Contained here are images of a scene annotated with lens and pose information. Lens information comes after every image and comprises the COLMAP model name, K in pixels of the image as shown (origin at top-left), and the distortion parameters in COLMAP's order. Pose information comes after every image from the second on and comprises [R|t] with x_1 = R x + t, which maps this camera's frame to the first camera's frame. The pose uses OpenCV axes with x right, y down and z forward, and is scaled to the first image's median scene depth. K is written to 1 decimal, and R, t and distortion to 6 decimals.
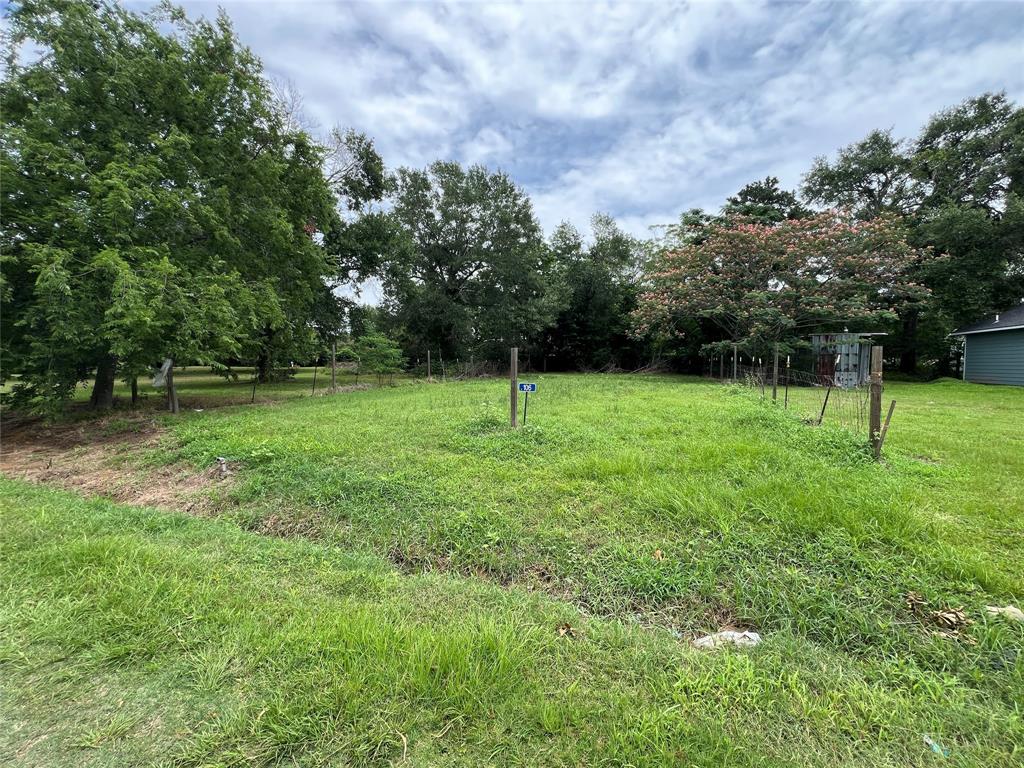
lens RADIAL K [[409.0, 0, 512.0], [0, 409.0, 384.0], [0, 0, 1]] dist [-0.001014, 0.000430]
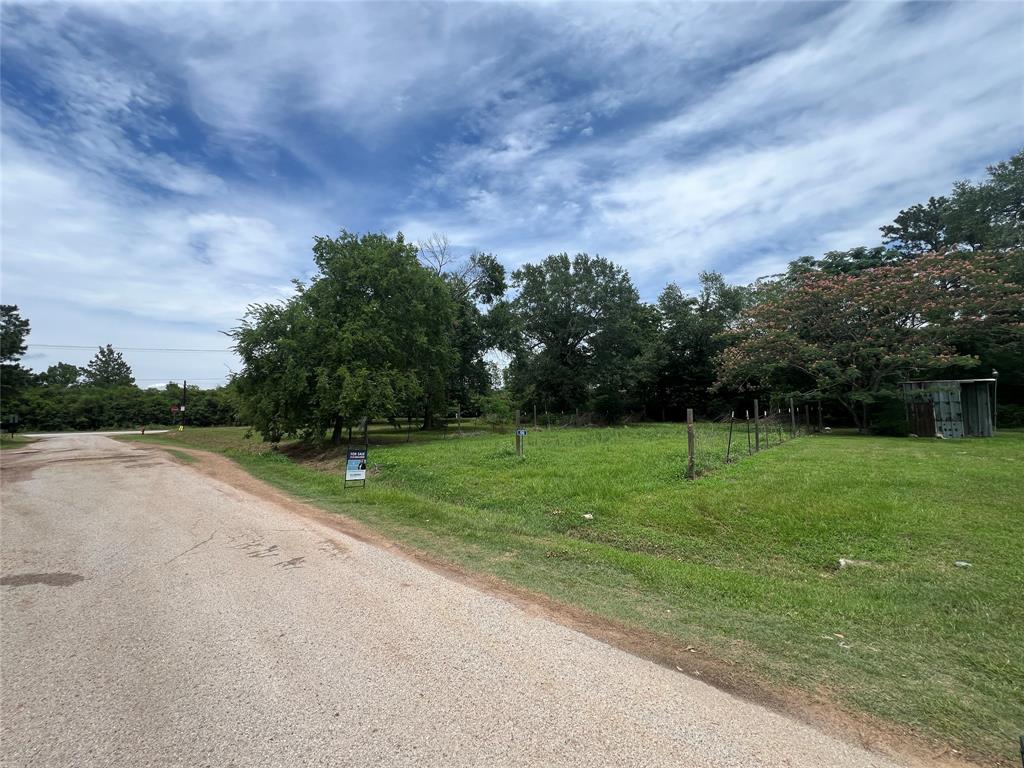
lens RADIAL K [[406.2, 0, 512.0], [0, 406.2, 384.0], [0, 0, 1]] dist [-0.000948, -0.000036]
pose [[0.926398, -0.038093, -0.374613, 0.216842], [-0.007050, 0.992941, -0.118404, 0.002281], [0.376479, 0.112330, 0.919590, -0.210607]]
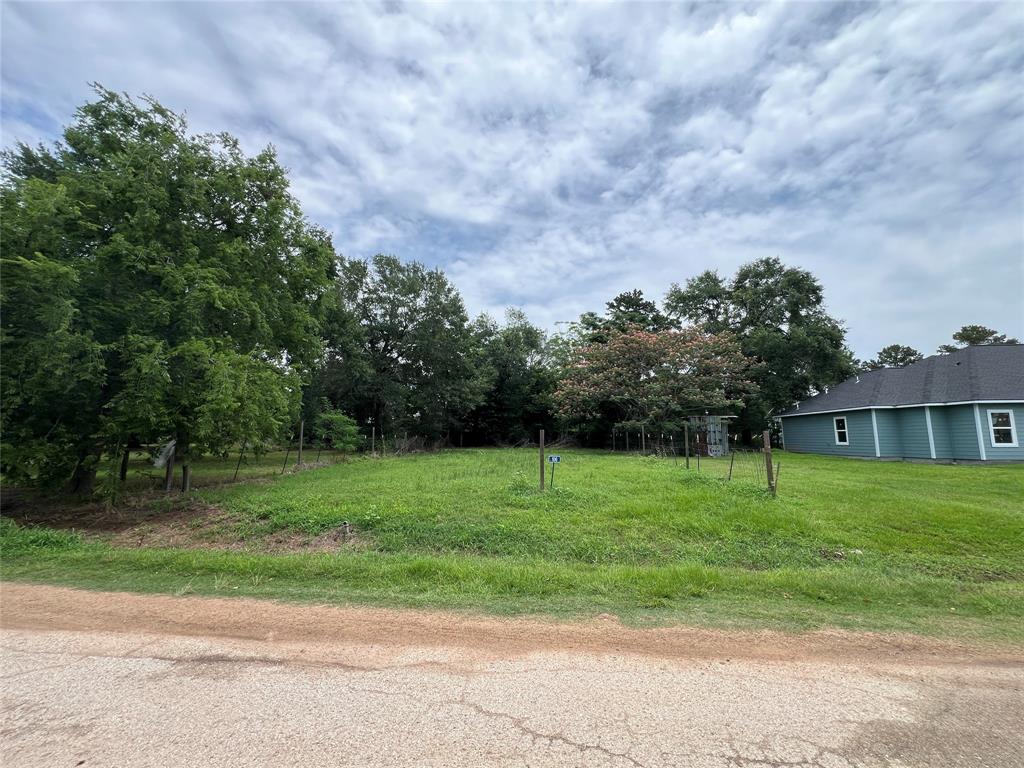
lens RADIAL K [[408.7, 0, 511.4], [0, 408.7, 387.0], [0, 0, 1]] dist [-0.002877, 0.000561]
pose [[0.963056, 0.029810, 0.267646, -0.156382], [0.017004, 0.985141, -0.170906, 0.000543], [-0.268763, 0.169143, 0.948239, -0.096563]]
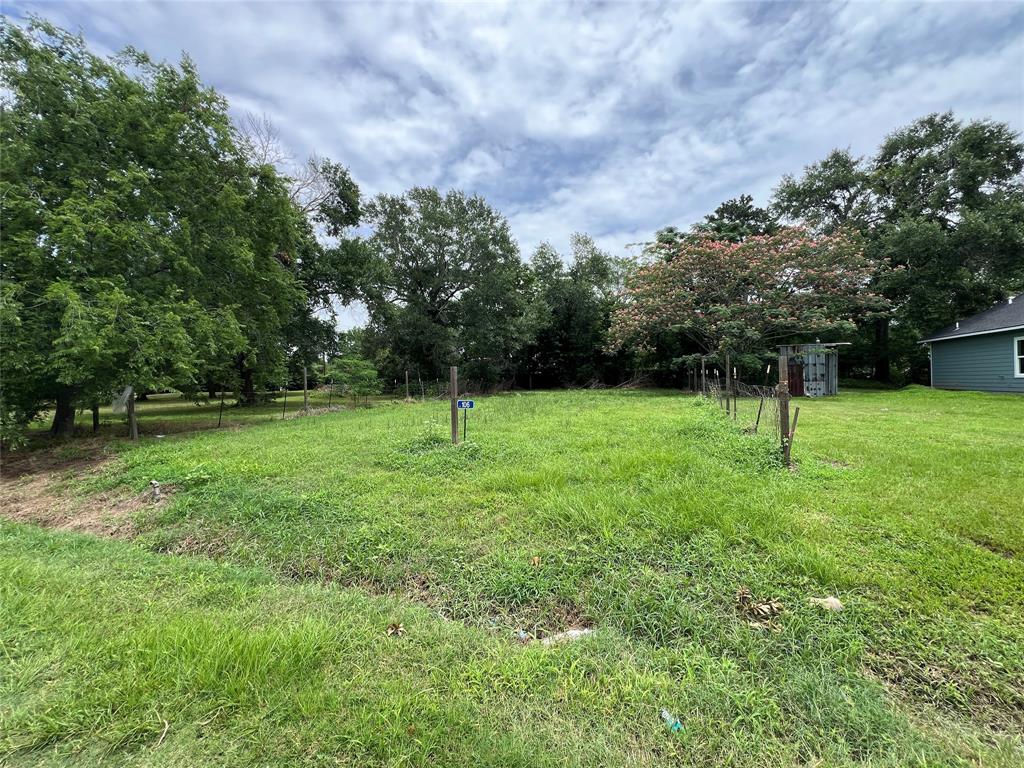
lens RADIAL K [[409.0, 0, 512.0], [0, 409.0, 384.0], [0, 0, 1]] dist [-0.001014, 0.000430]
pose [[0.999616, -0.026008, 0.009584, 0.048175], [0.026410, 0.998661, -0.044487, 0.001778], [-0.008414, 0.044723, 0.998964, -0.010287]]
